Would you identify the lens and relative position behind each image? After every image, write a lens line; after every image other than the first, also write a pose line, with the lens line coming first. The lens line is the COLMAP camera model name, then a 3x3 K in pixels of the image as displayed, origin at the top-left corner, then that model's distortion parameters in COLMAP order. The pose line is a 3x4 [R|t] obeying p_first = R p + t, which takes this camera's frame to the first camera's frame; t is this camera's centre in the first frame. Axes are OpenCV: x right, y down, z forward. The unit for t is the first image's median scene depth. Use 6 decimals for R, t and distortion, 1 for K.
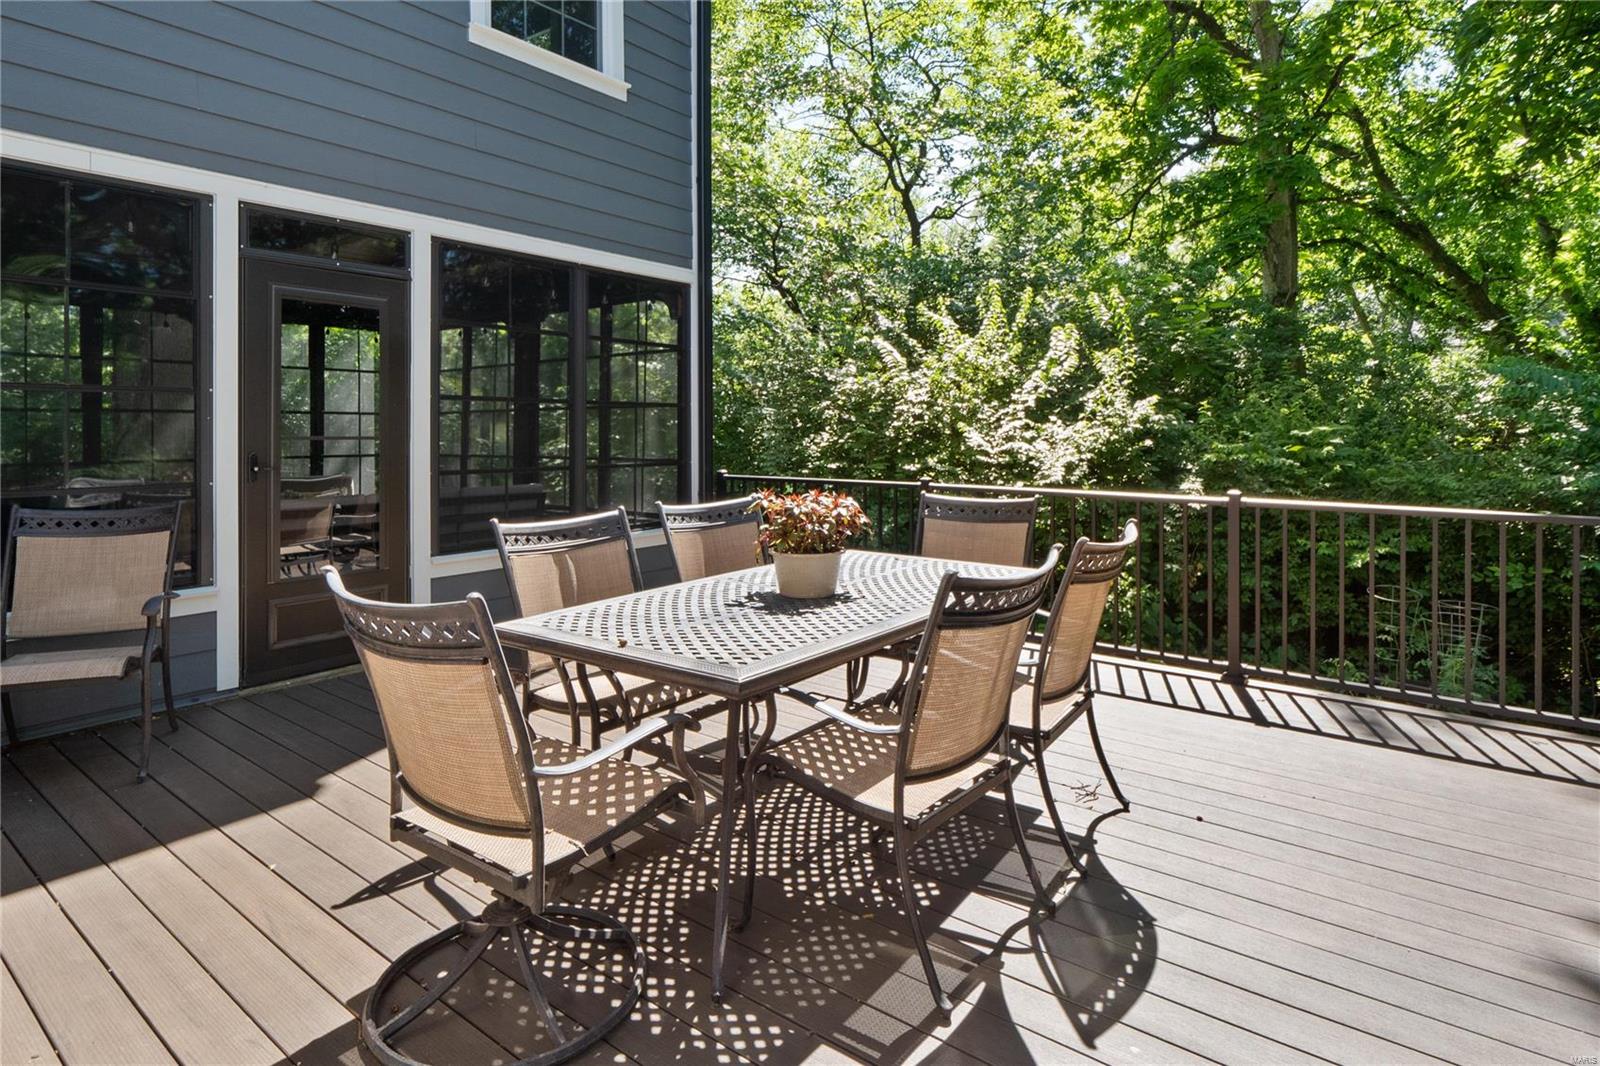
lens RADIAL K [[861.5, 0, 785.5], [0, 861.5, 438.8], [0, 0, 1]] dist [0.003724, -0.018656]
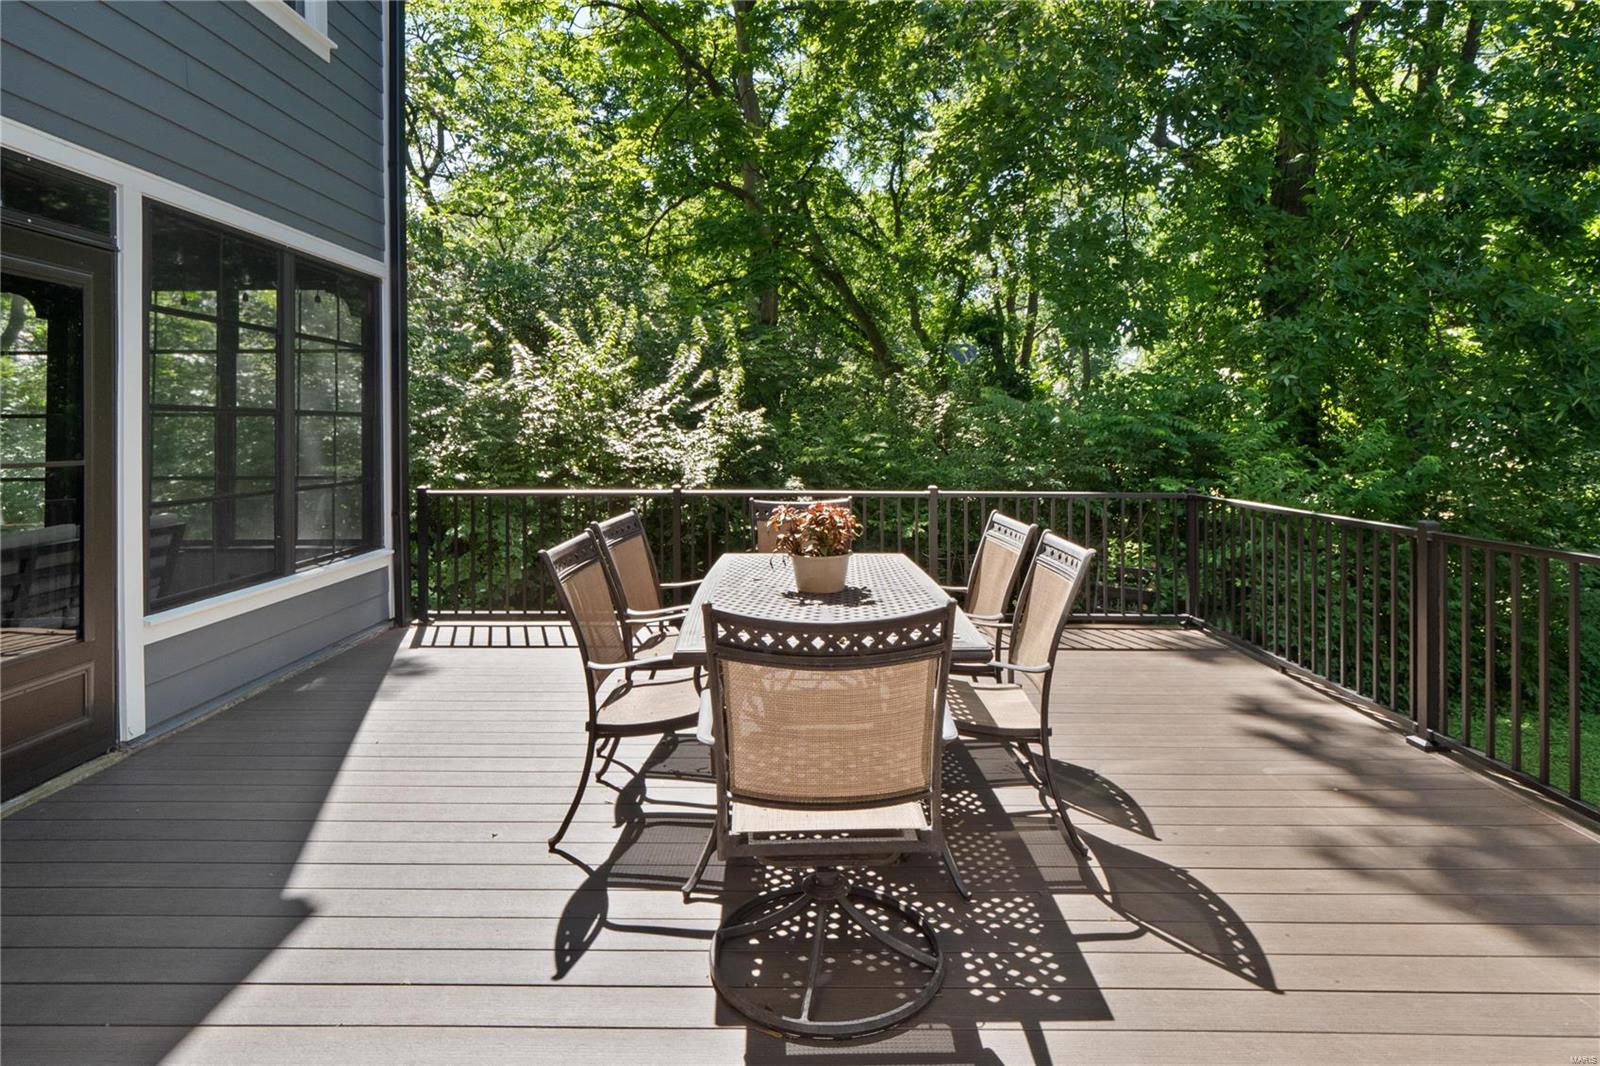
lens RADIAL K [[861.5, 0, 785.5], [0, 861.5, 438.8], [0, 0, 1]] dist [0.003724, -0.018656]
pose [[0.796038, -0.009536, 0.605172, -0.331165], [0.009698, 0.999948, 0.002999, -0.013537], [-0.605169, 0.003482, 0.796089, 0.041484]]
